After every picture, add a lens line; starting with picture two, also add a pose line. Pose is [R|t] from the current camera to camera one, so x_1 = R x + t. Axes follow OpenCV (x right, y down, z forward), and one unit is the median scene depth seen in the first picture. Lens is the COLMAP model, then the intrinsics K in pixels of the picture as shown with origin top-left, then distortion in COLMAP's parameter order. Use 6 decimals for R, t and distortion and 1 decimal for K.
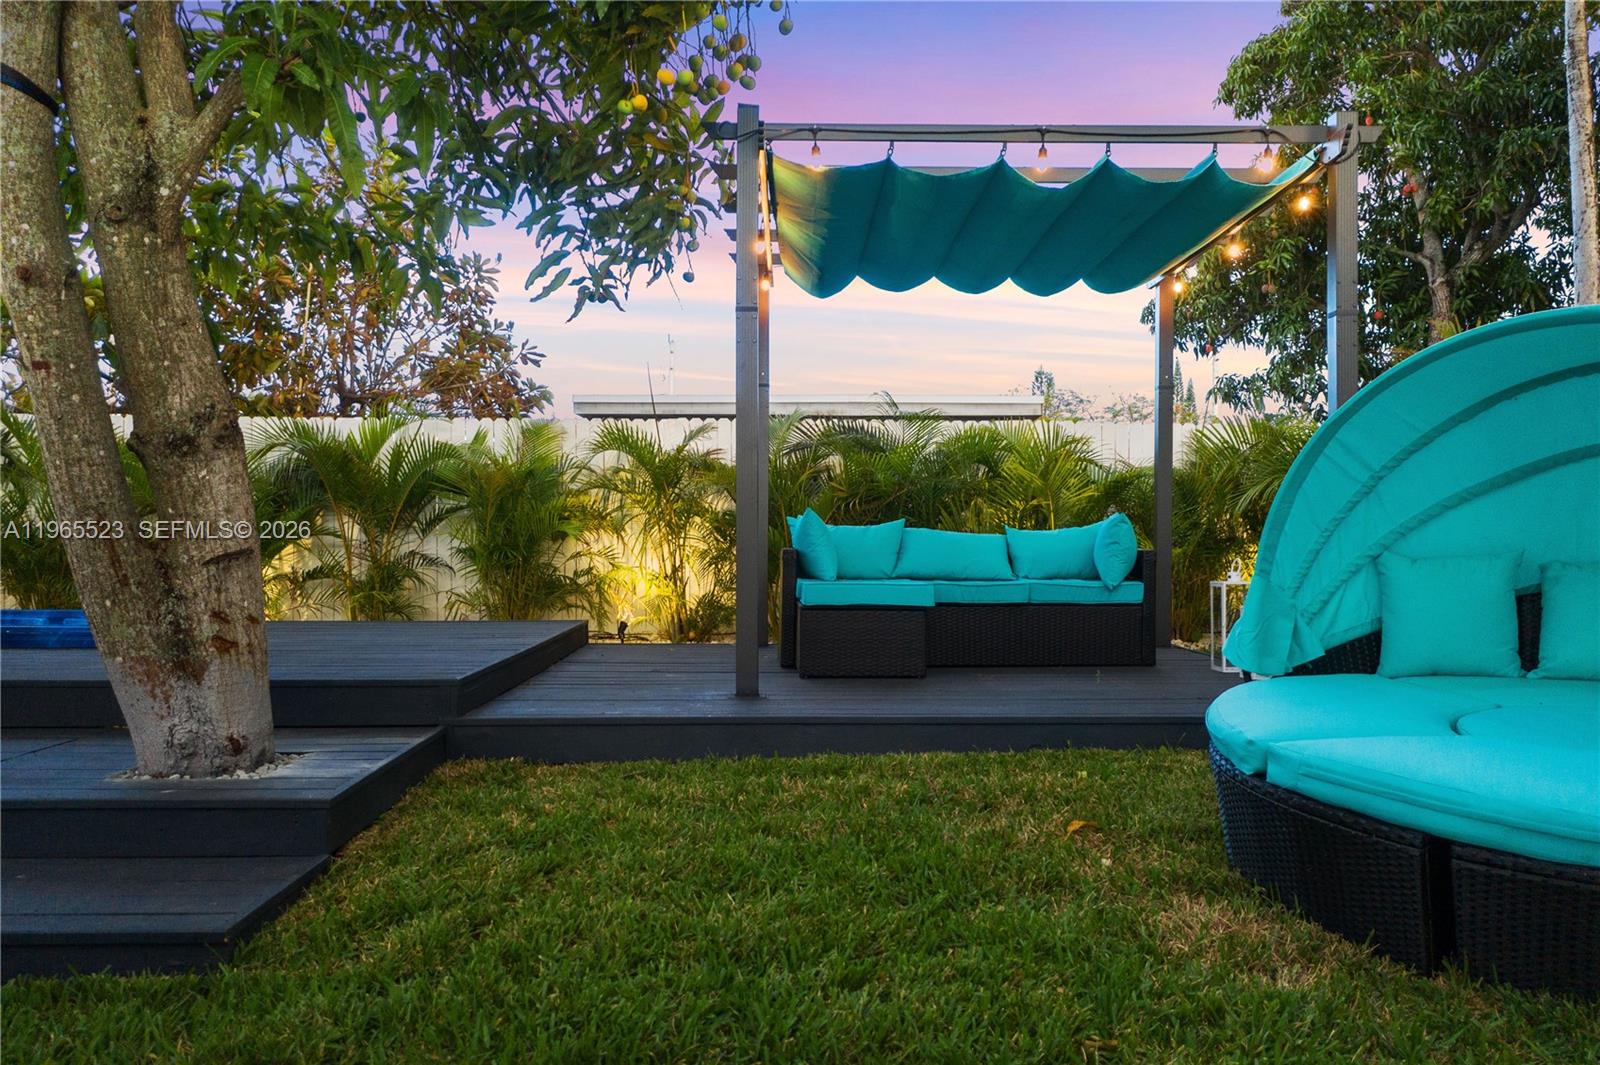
lens RADIAL K [[1287.7, 0, 796.7], [0, 1287.7, 534.5], [0, 0, 1]] dist [0.003600, 0.008019]
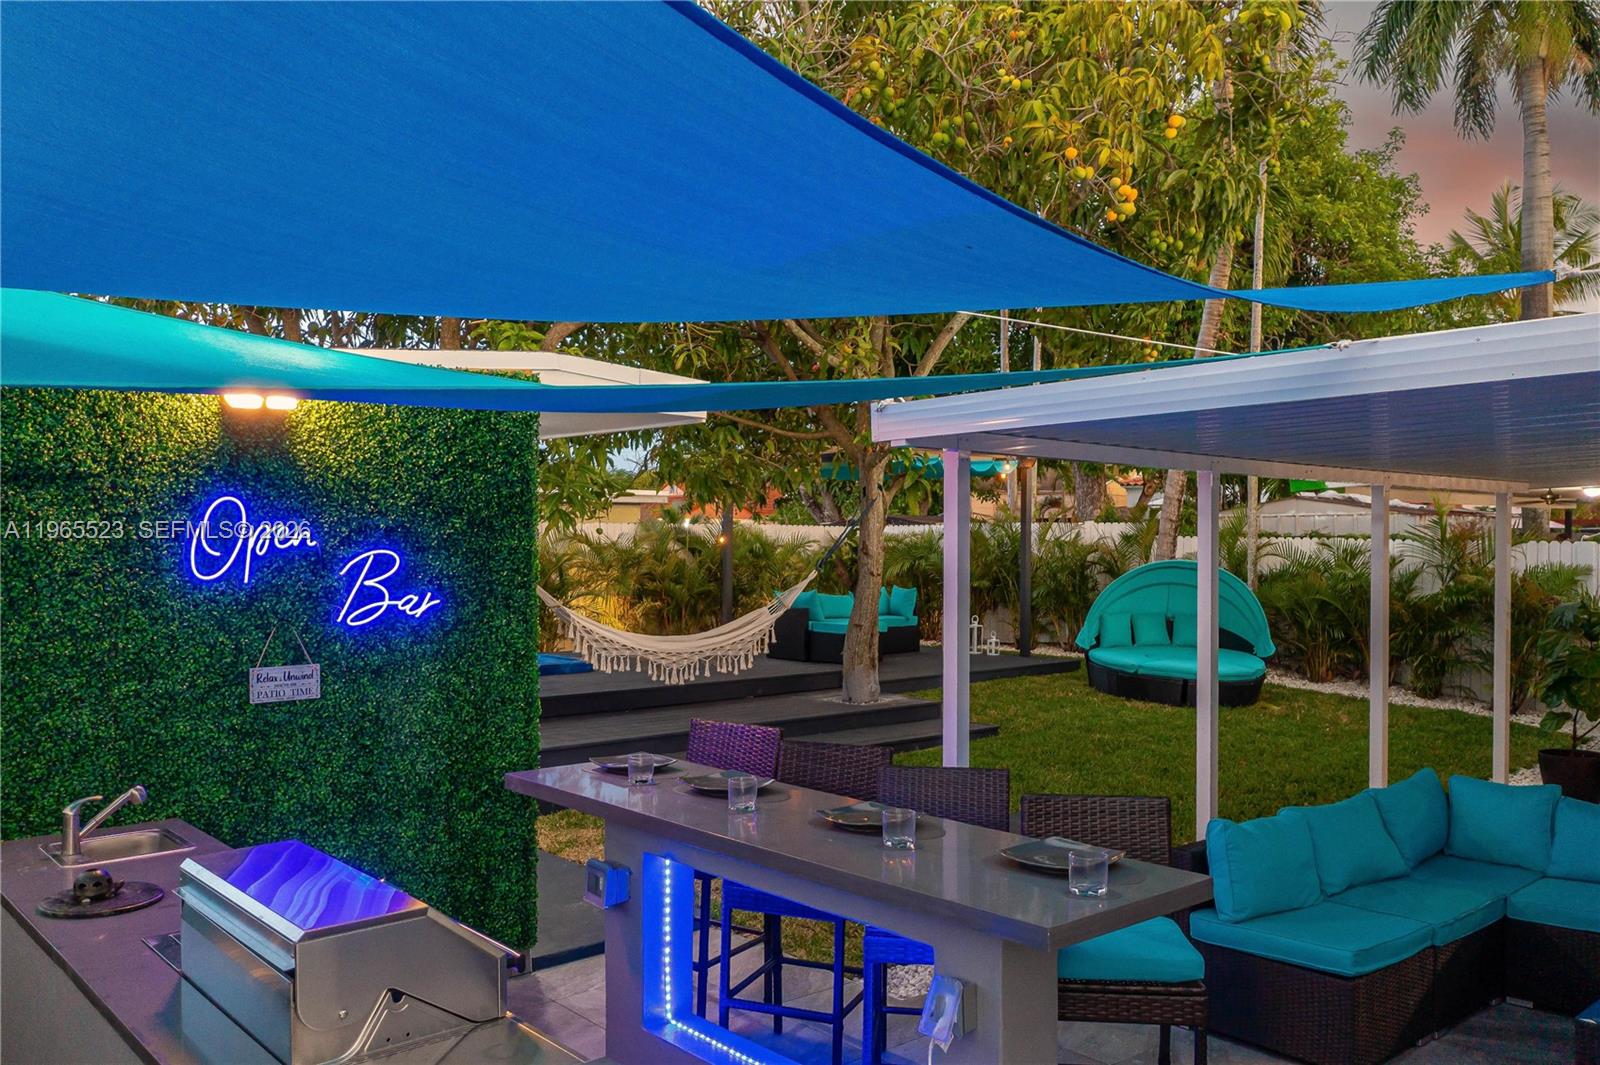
lens RADIAL K [[1297.4, 0, 794.9], [0, 1297.4, 549.8], [0, 0, 1]] dist [0.001415, 0.011619]
pose [[0.772335, -0.009965, 0.635137, -1.479006], [-0.004159, 0.999776, 0.020744, -0.138864], [-0.635202, -0.018663, 0.772121, -0.725329]]
